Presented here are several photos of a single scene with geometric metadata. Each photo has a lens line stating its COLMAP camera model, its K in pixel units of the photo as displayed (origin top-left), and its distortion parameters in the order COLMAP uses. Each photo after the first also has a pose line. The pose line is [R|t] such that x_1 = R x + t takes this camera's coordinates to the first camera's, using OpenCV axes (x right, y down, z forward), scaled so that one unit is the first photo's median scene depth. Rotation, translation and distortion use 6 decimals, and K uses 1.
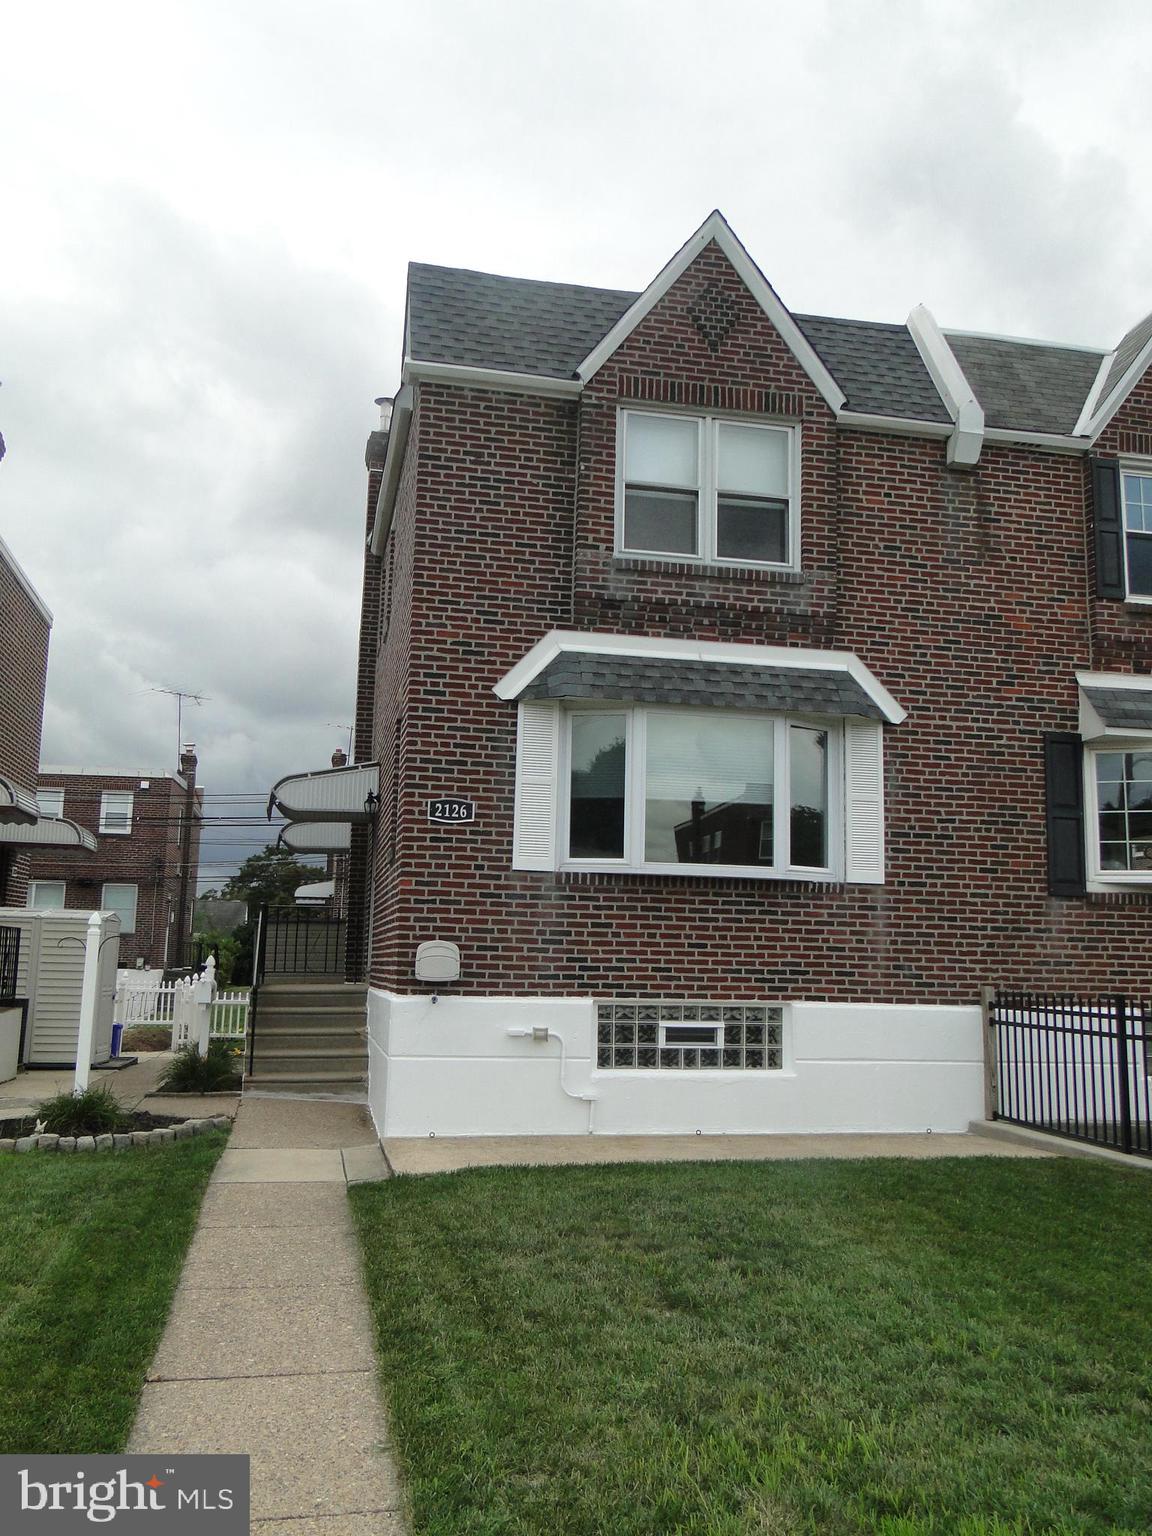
lens RADIAL K [[1278.2, 0, 573.1], [0, 1278.2, 766.9], [0, 0, 1]] dist [0.003160, 0.004772]
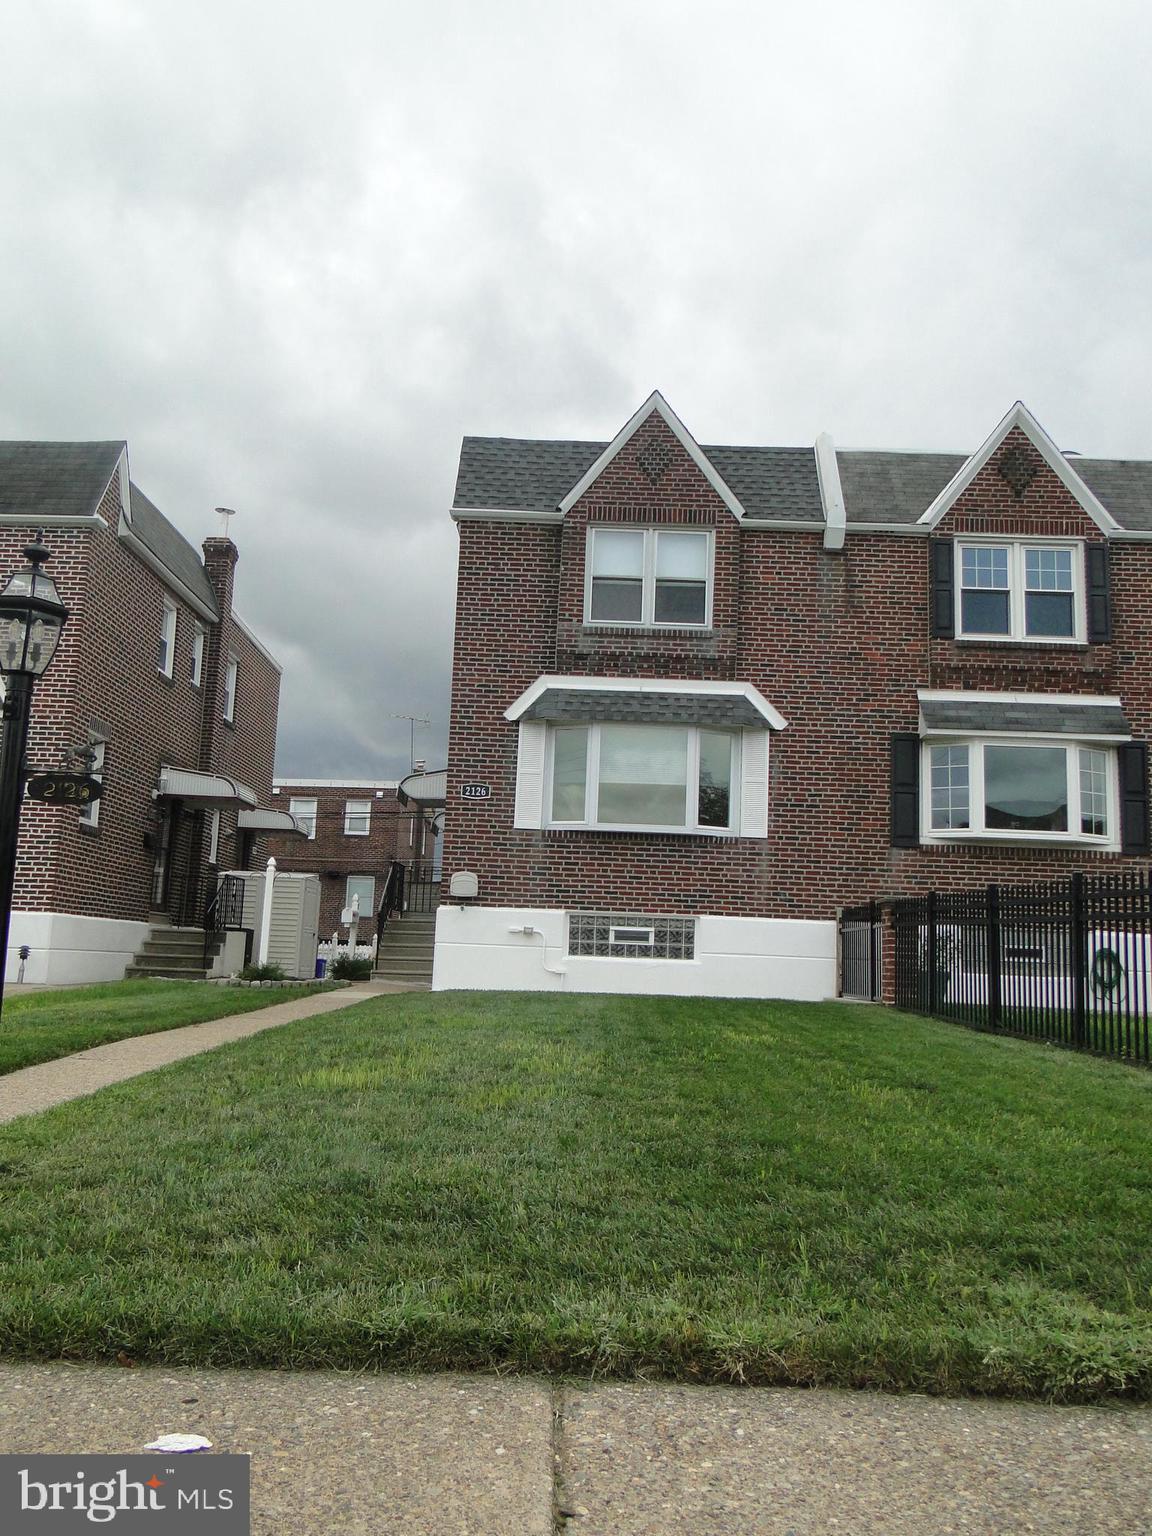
lens RADIAL K [[1278.2, 0, 569.2], [0, 1278.2, 763.1], [0, 0, 1]] dist [0.003160, 0.004772]
pose [[0.976843, -0.018614, -0.213145, 0.335977], [0.015203, 0.999729, -0.017634, 0.027310], [0.213416, 0.013985, 0.976861, -0.497005]]
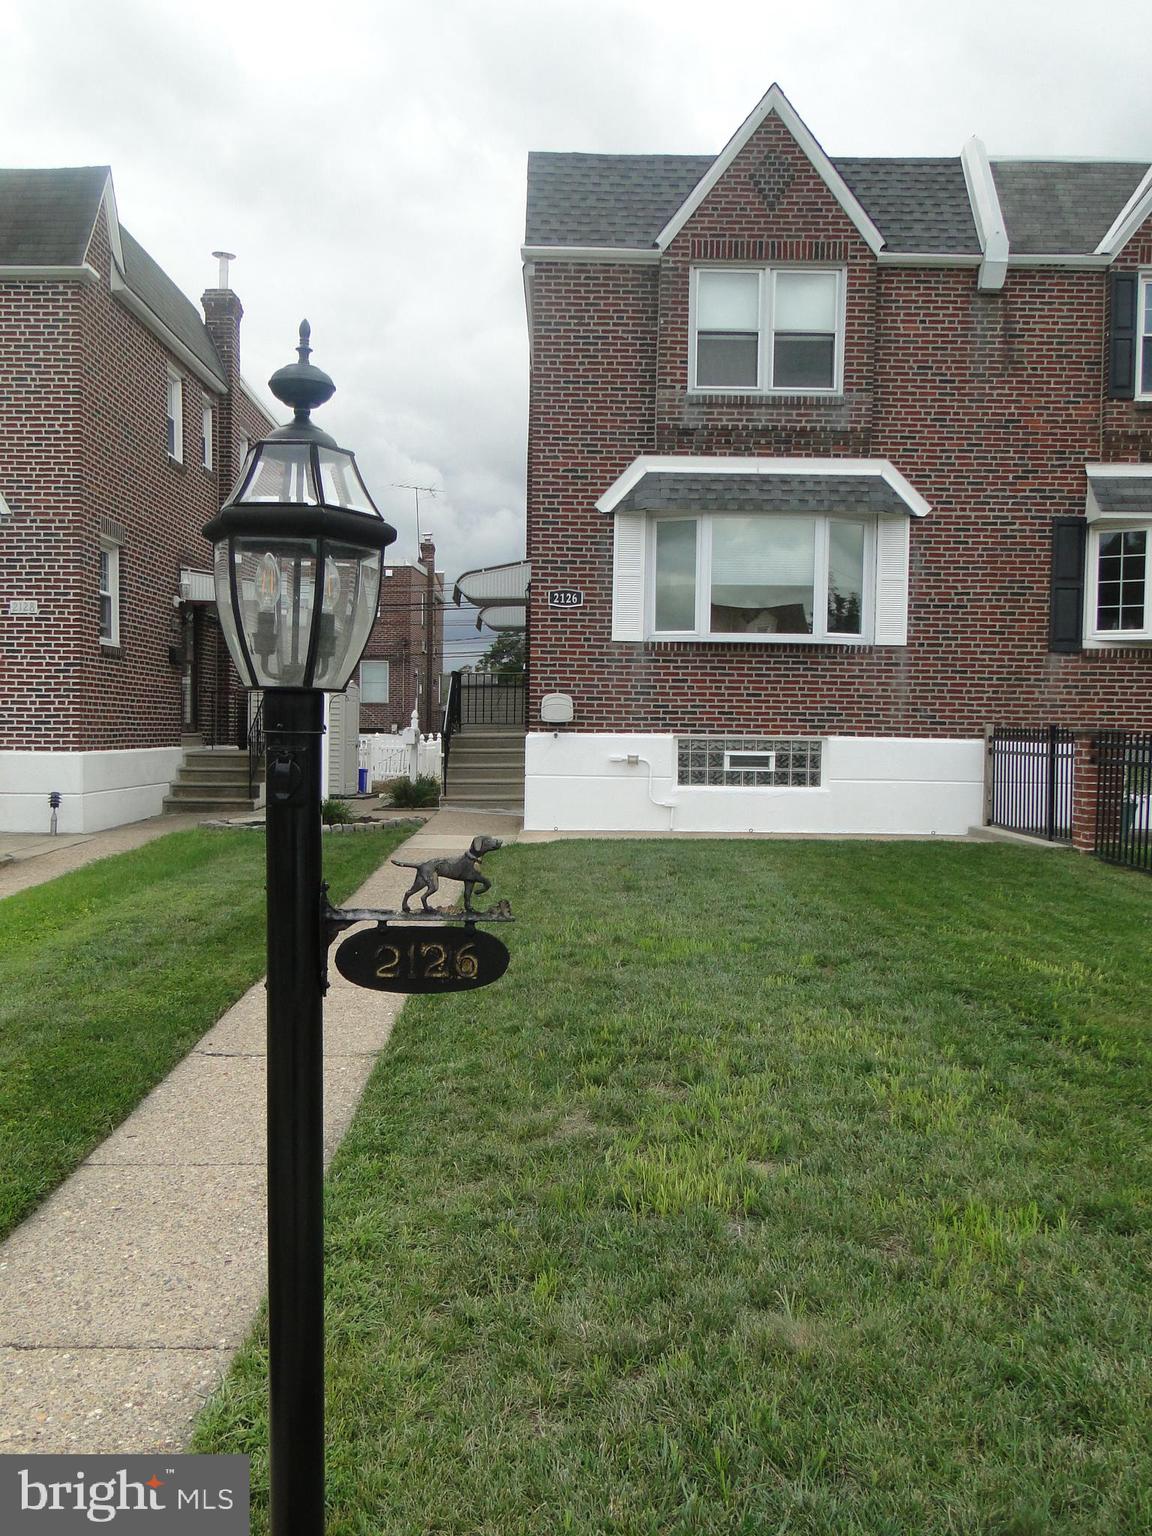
lens RADIAL K [[1278.2, 0, 569.8], [0, 1278.2, 775.7], [0, 0, 1]] dist [0.003160, 0.004772]
pose [[0.979515, -0.001645, -0.201365, 0.170772], [0.038513, 0.983038, 0.179310, -0.022410], [0.197654, -0.183392, 0.962964, -0.318820]]
